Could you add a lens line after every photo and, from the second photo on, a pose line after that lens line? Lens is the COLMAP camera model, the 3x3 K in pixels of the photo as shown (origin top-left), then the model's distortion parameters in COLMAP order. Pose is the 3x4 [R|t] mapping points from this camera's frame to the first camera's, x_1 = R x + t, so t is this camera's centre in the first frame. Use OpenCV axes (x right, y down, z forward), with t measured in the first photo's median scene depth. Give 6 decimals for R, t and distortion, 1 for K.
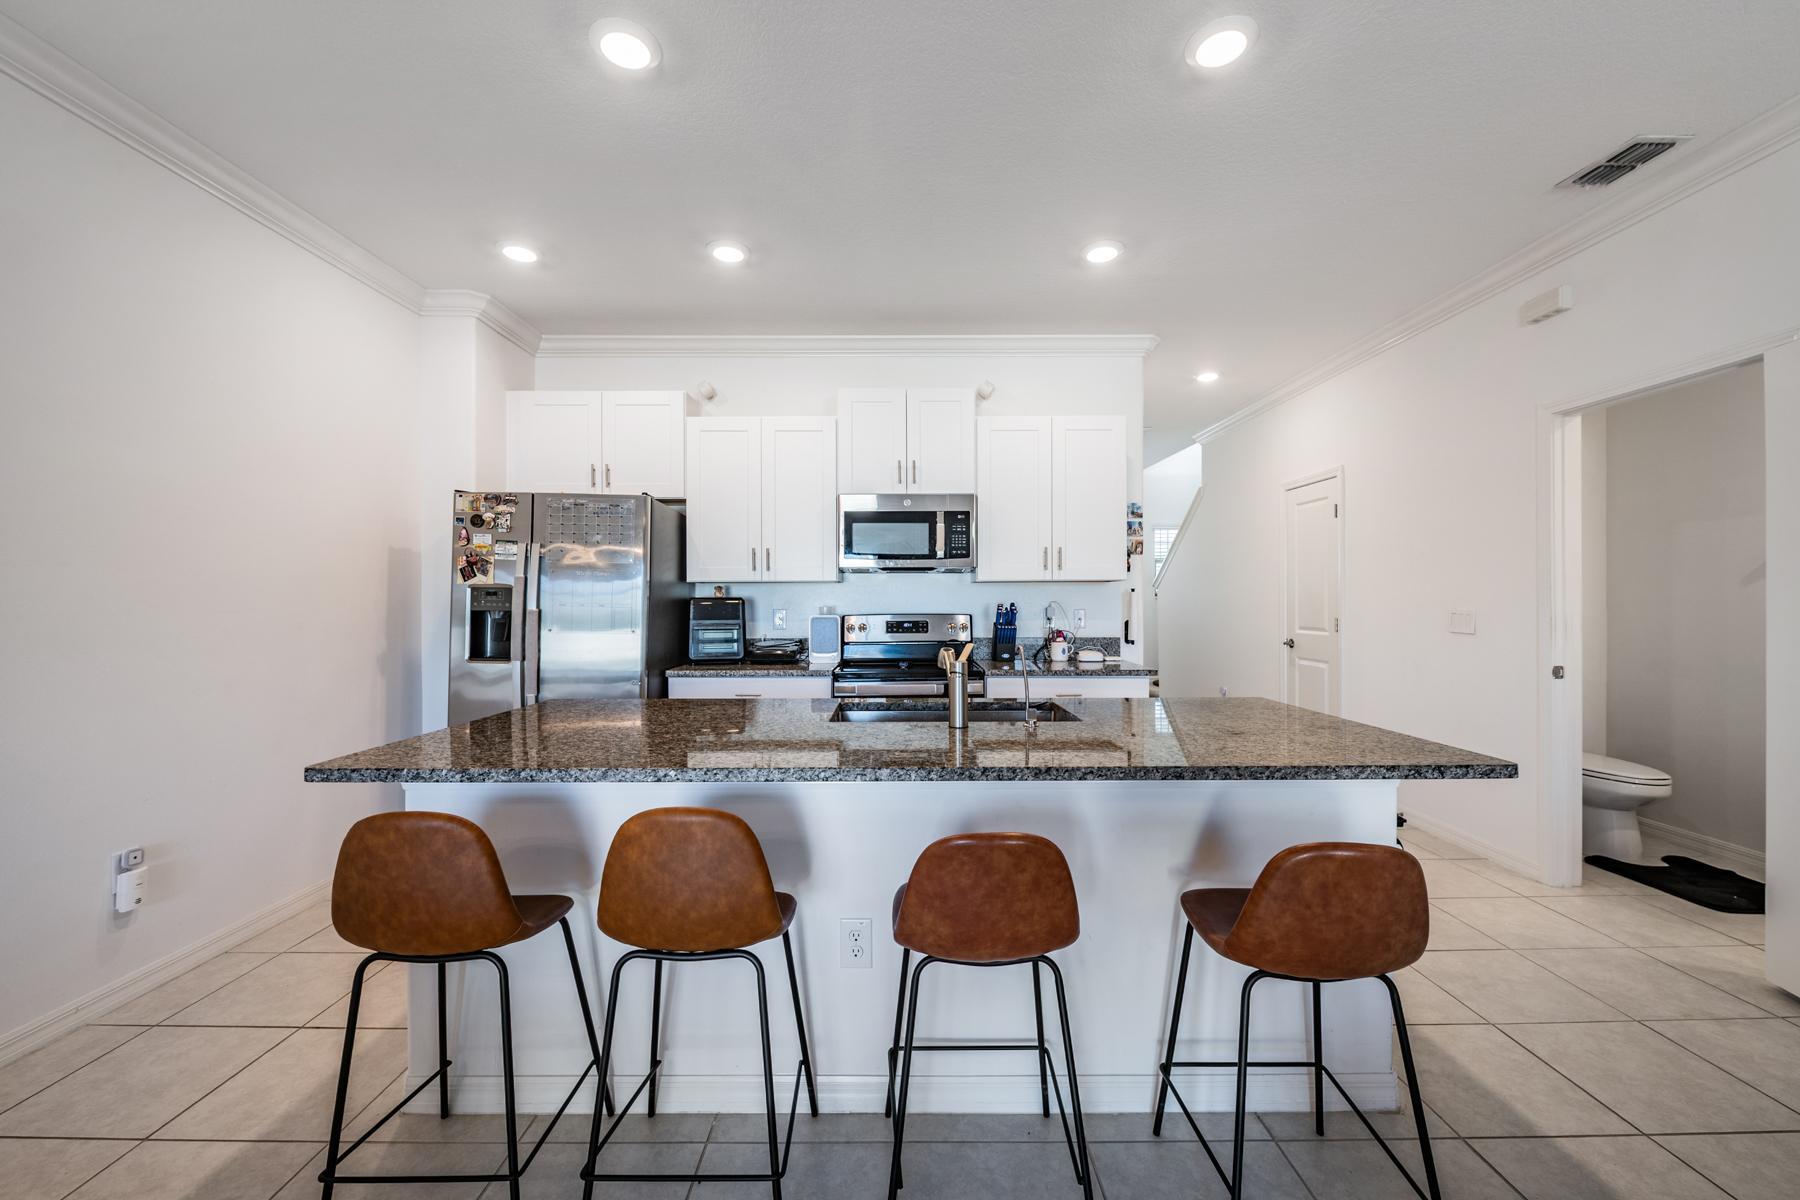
lens RADIAL K [[710.7, 0, 900.0], [0, 710.7, 600.0], [0, 0, 1]] dist [-0.004941, -0.000013]
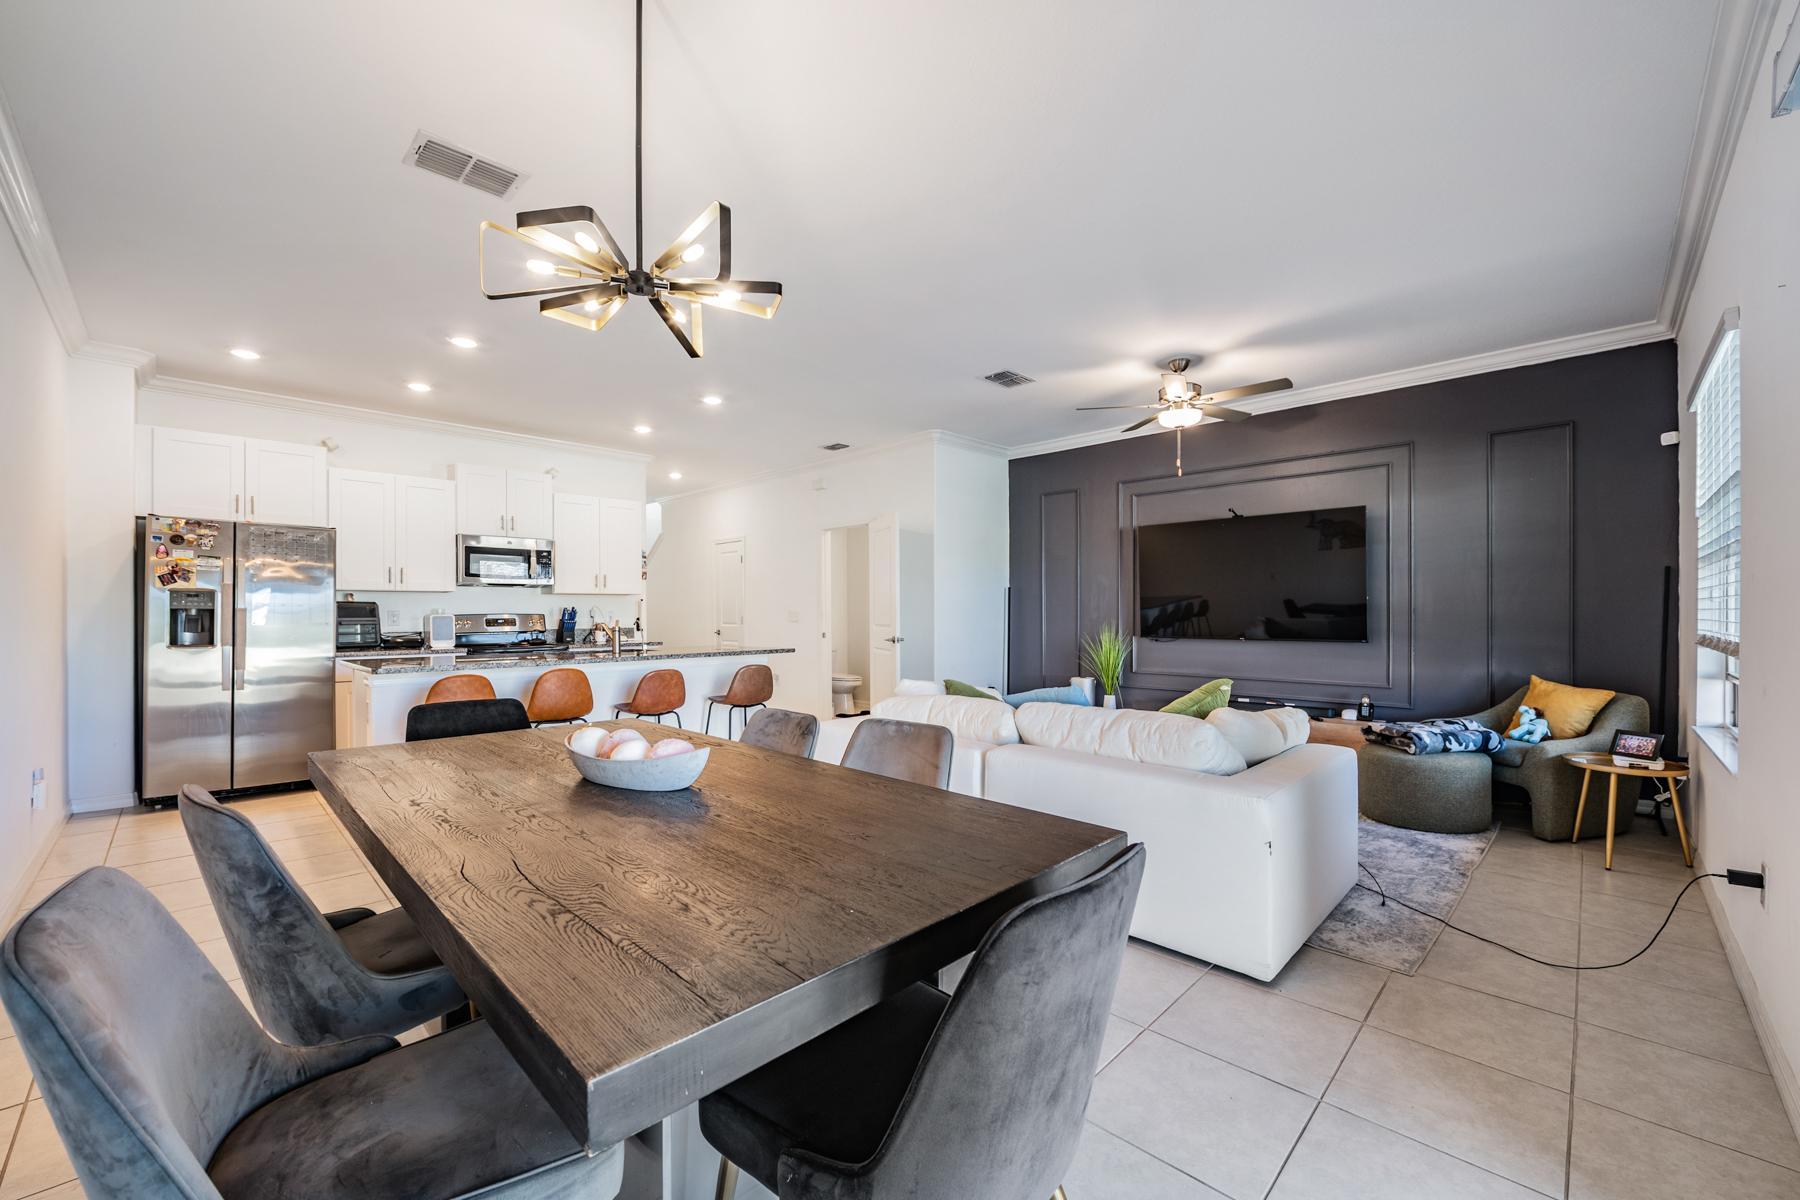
lens RADIAL K [[711.9, 0, 902.3], [0, 711.9, 613.5], [0, 0, 1]] dist [-0.014551, -0.000324]
pose [[0.704228, -0.000234, 0.709974, -0.494845], [0.002211, 0.999996, -0.001862, 0.025274], [-0.709971, 0.002881, 0.704225, -0.733462]]
